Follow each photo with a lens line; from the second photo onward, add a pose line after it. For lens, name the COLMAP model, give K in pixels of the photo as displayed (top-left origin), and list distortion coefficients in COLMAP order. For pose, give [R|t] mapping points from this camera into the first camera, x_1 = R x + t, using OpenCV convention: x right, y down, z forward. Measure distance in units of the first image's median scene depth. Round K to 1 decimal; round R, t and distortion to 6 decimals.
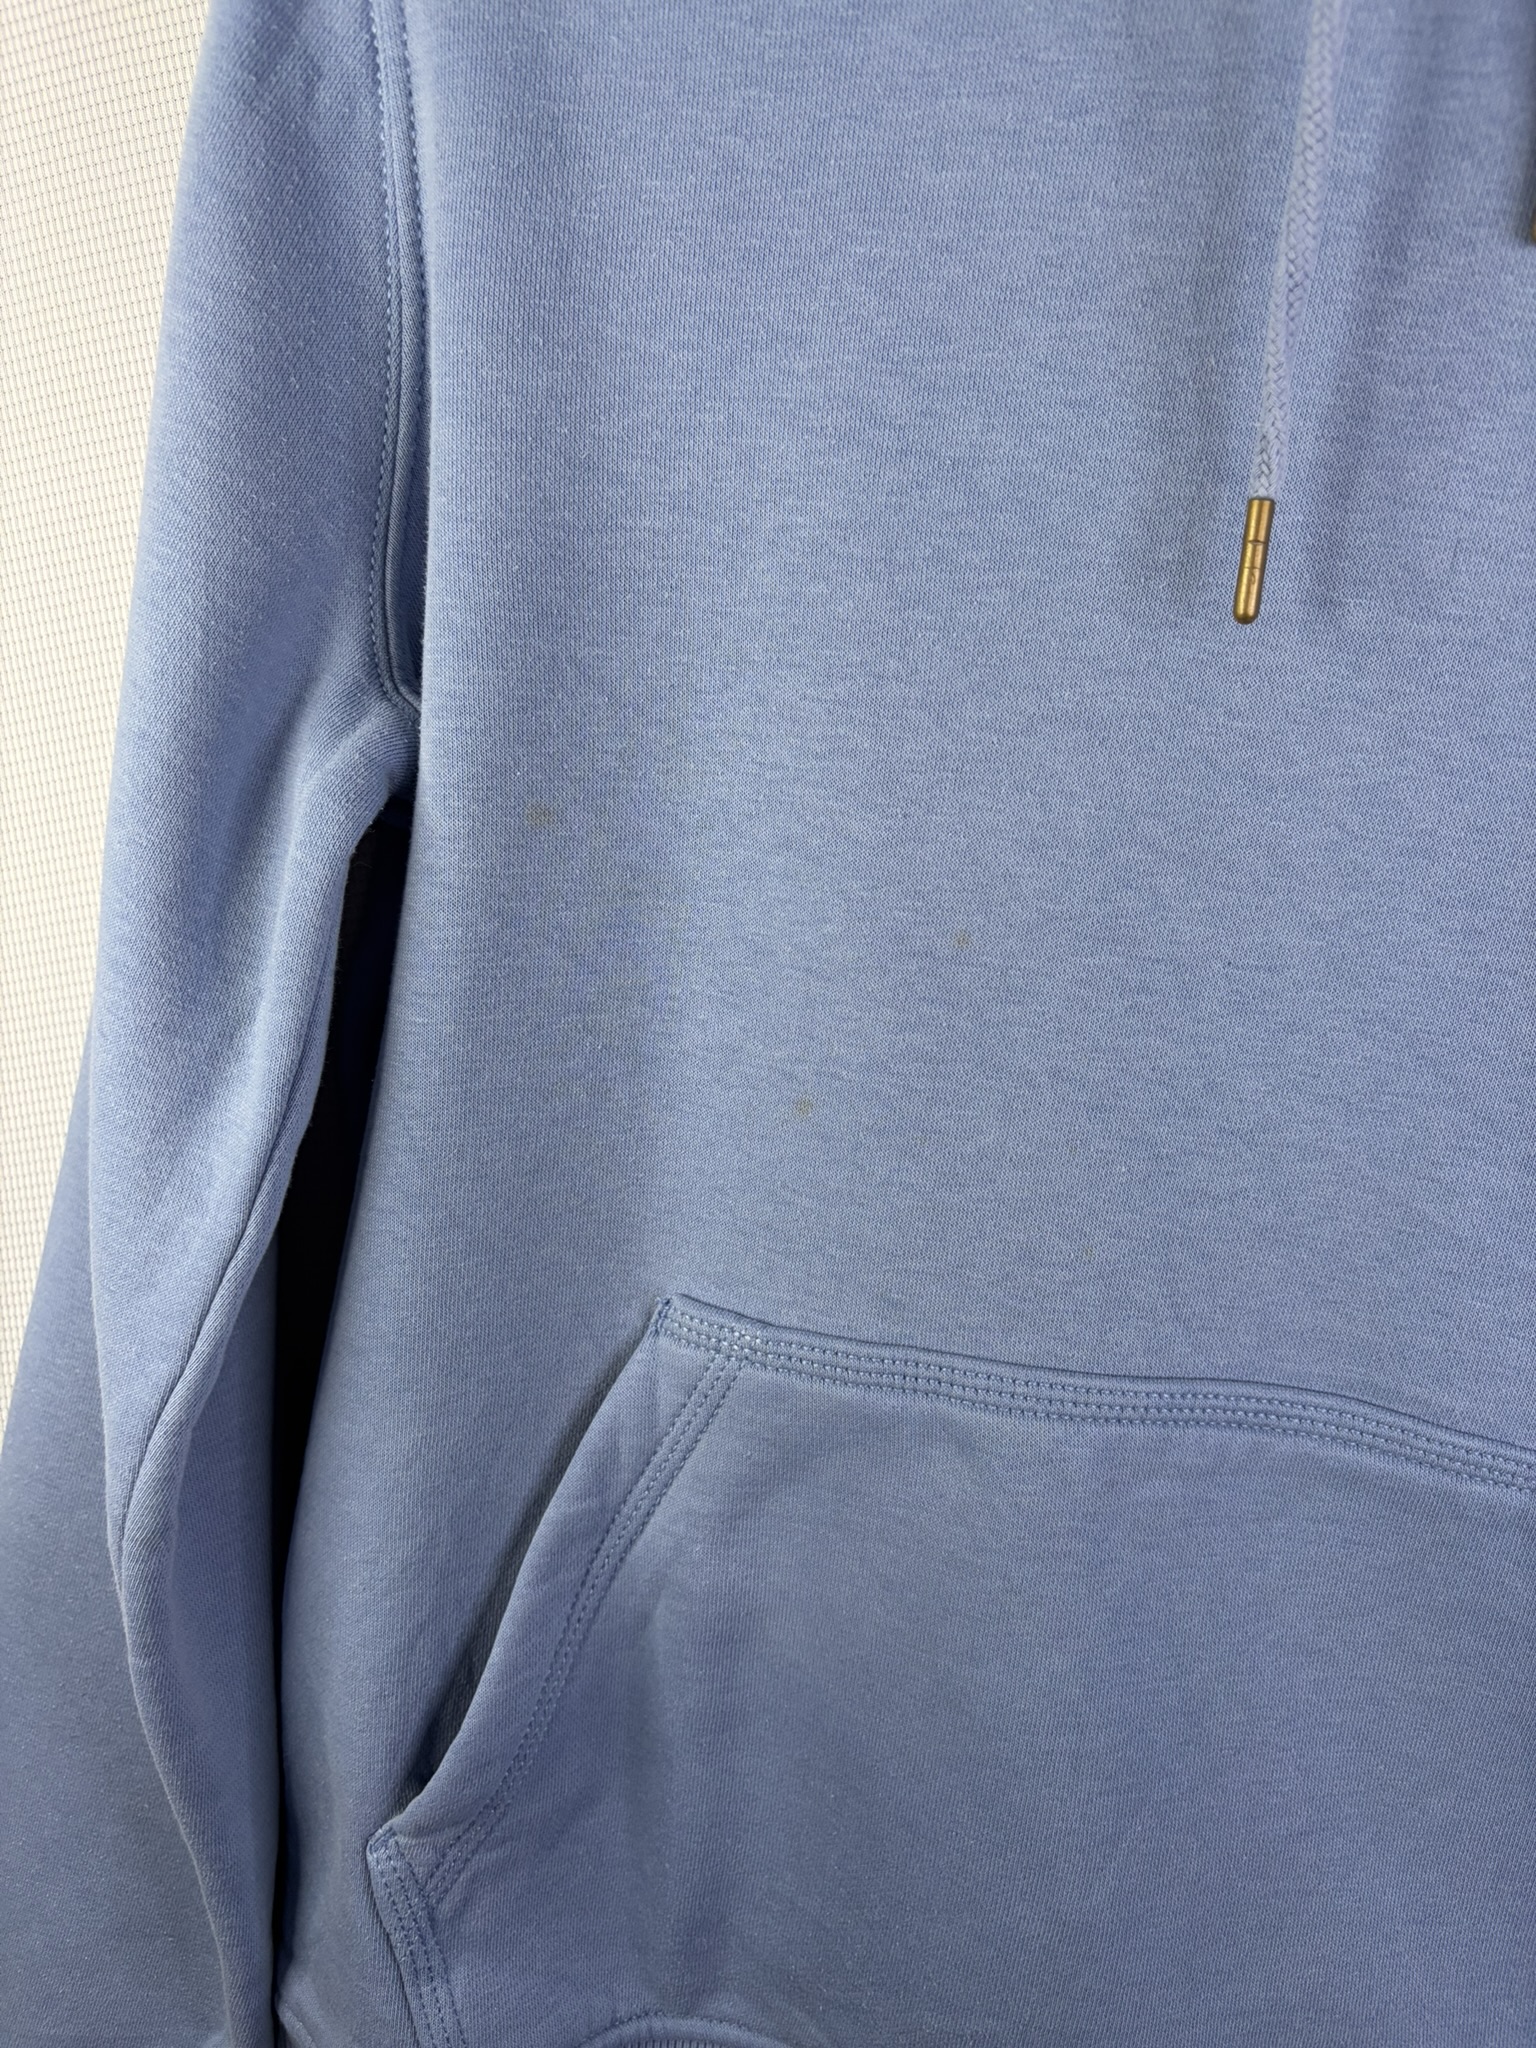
lens RADIAL K [[1555.5, 0, 768.0], [0, 1555.5, 1024.0], [0, 0, 1]] dist [0.029551, -0.061437]
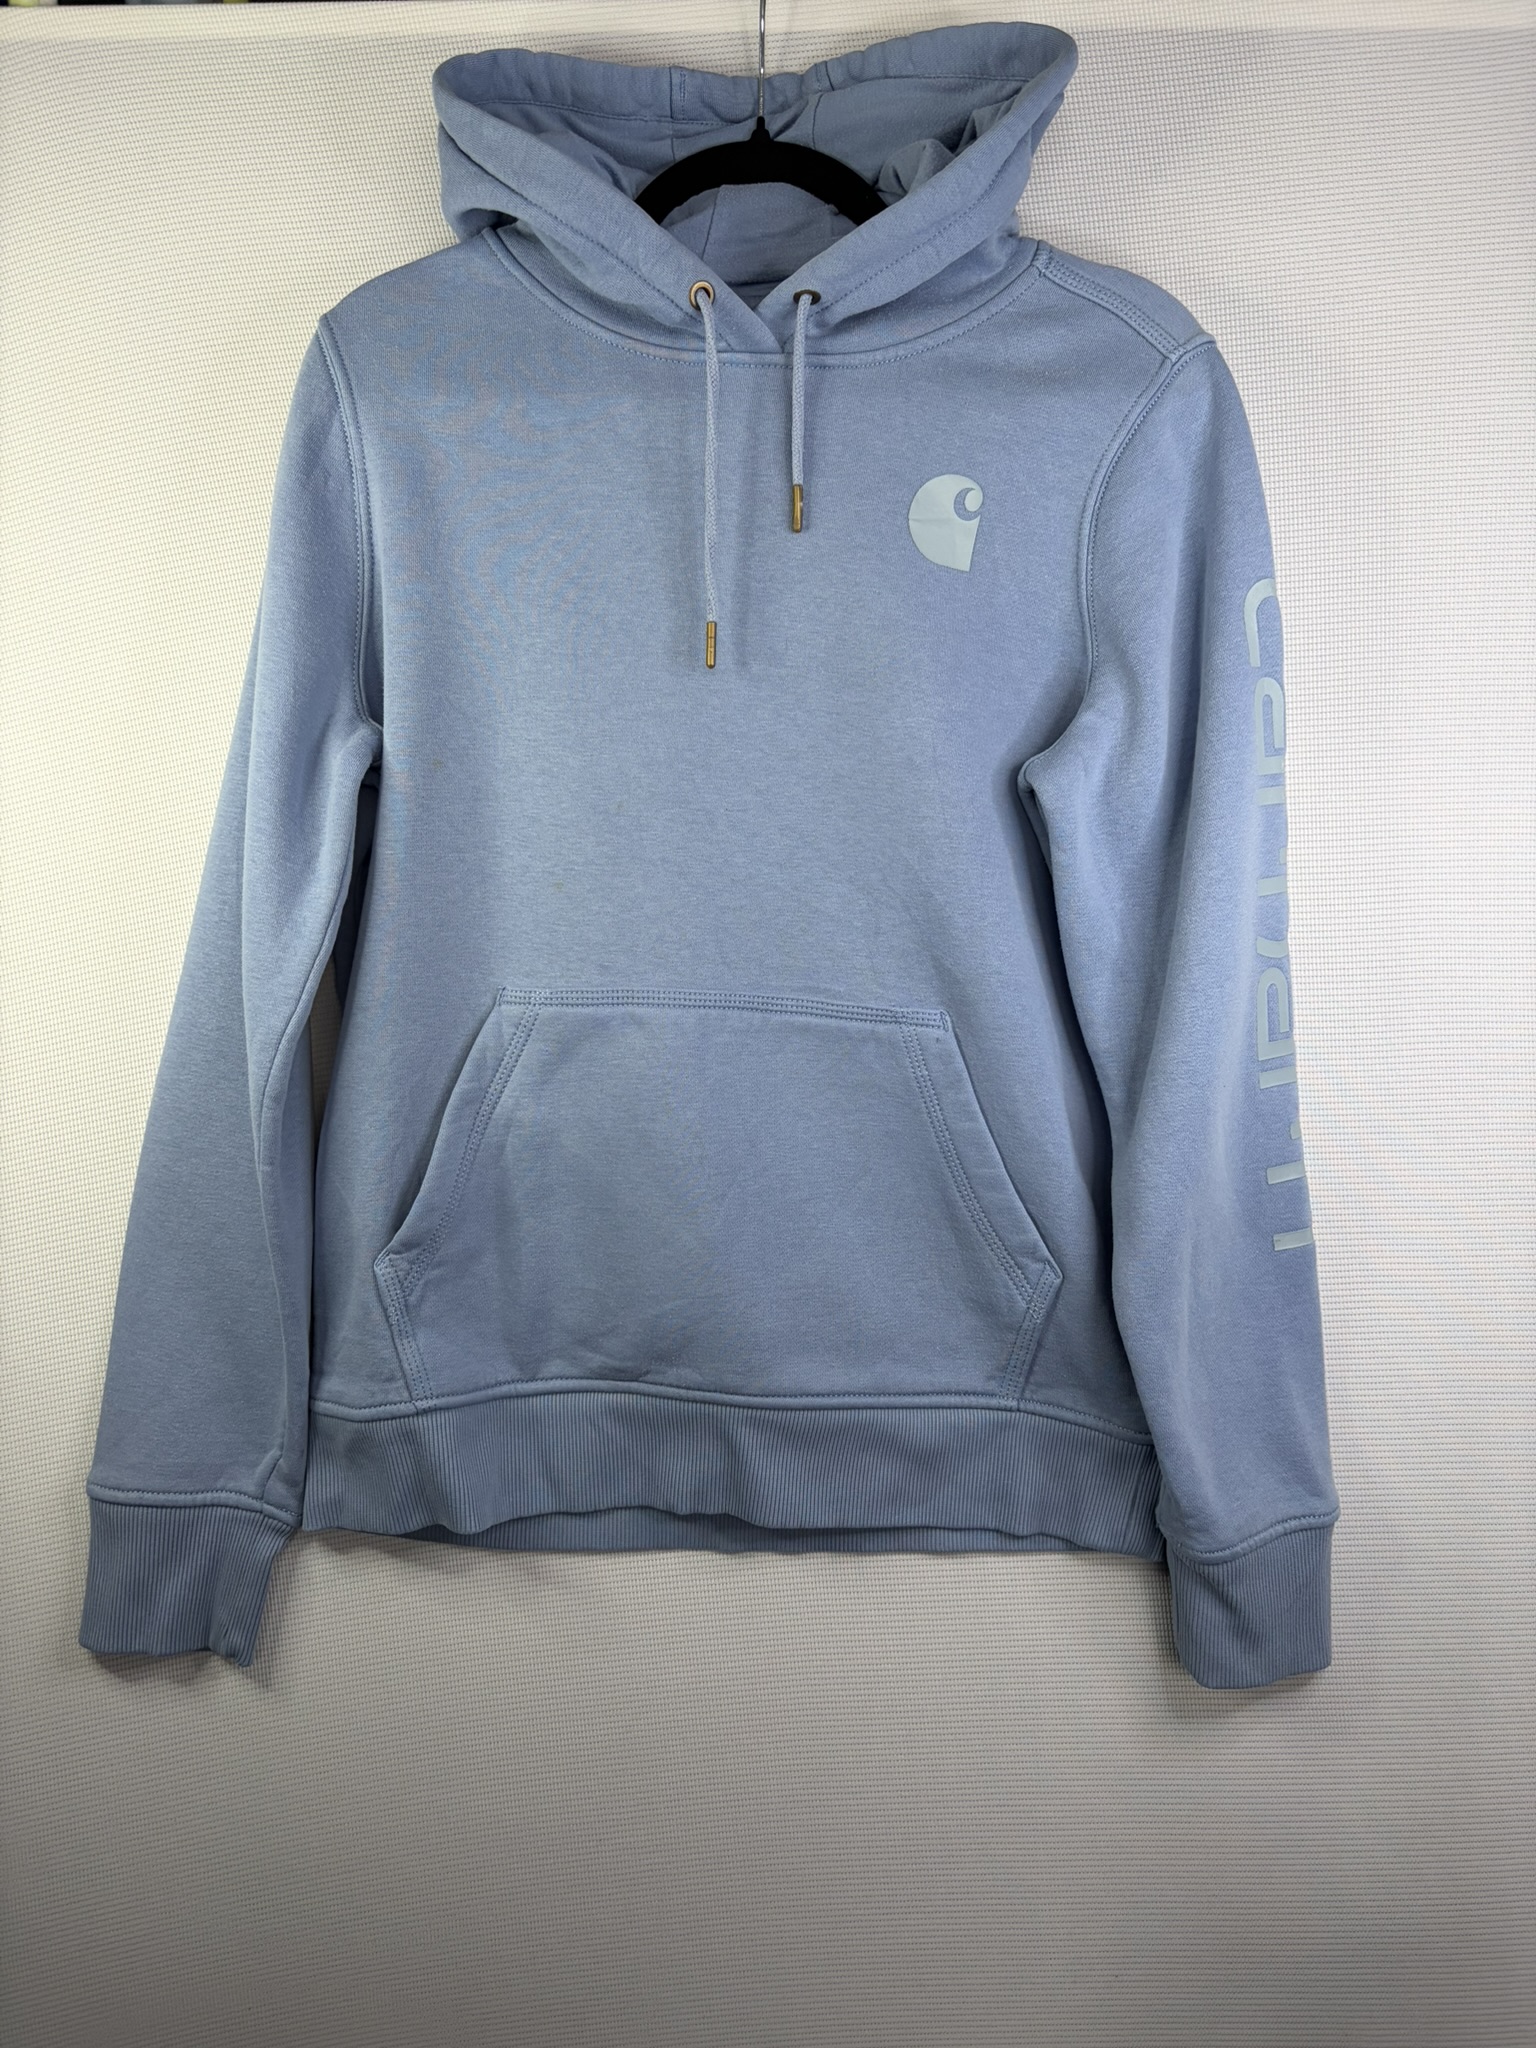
lens RADIAL K [[1668.3, 0, 740.0], [0, 1668.3, 1086.3], [0, 0, 1]] dist [0.137047, -0.542852]
pose [[0.977503, -0.077245, 0.196270, -0.236448], [0.104993, 0.985247, -0.135146, 0.745266], [-0.182935, 0.152712, 0.971192, -1.499199]]
